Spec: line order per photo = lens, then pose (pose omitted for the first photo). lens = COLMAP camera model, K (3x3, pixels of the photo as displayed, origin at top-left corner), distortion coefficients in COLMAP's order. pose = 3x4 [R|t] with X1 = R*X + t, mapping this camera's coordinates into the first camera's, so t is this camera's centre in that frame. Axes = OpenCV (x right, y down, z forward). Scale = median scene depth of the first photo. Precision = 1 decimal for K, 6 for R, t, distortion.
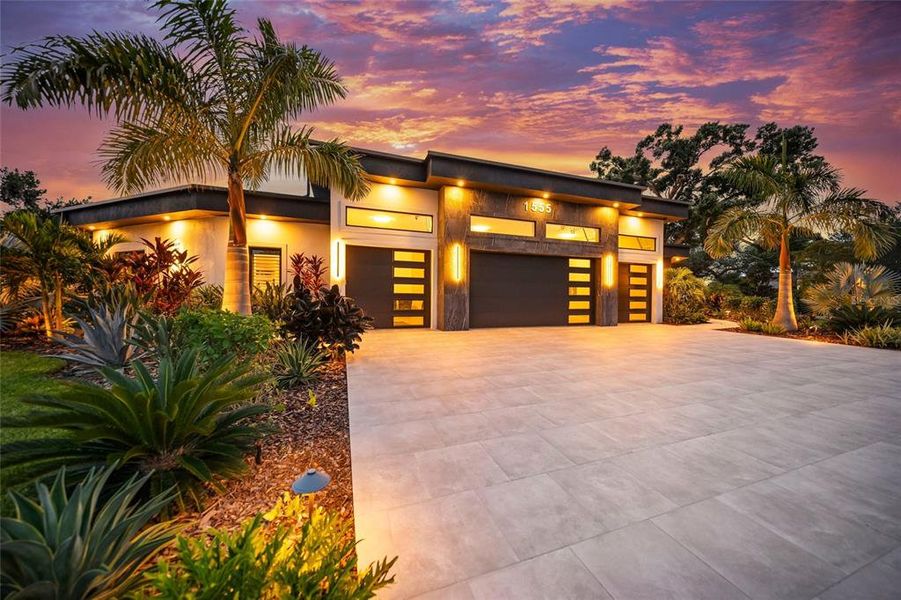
lens RADIAL K [[300.8, 0, 470.8], [0, 300.8, 302.1], [0, 0, 1]] dist [-0.000816, -0.000032]
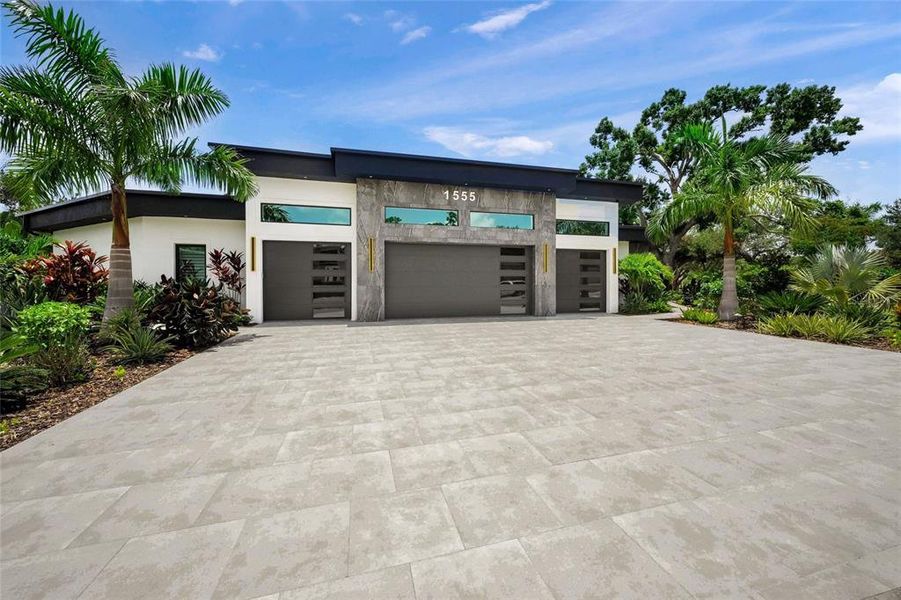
lens RADIAL K [[326.9, 0, 450.3], [0, 326.9, 295.8], [0, 0, 1]] dist [-0.005001, 0.000219]
pose [[0.997462, -0.012708, -0.070064, 0.218772], [0.013295, 0.999880, 0.007927, 0.001234], [0.069955, -0.008839, 0.997511, -0.059194]]
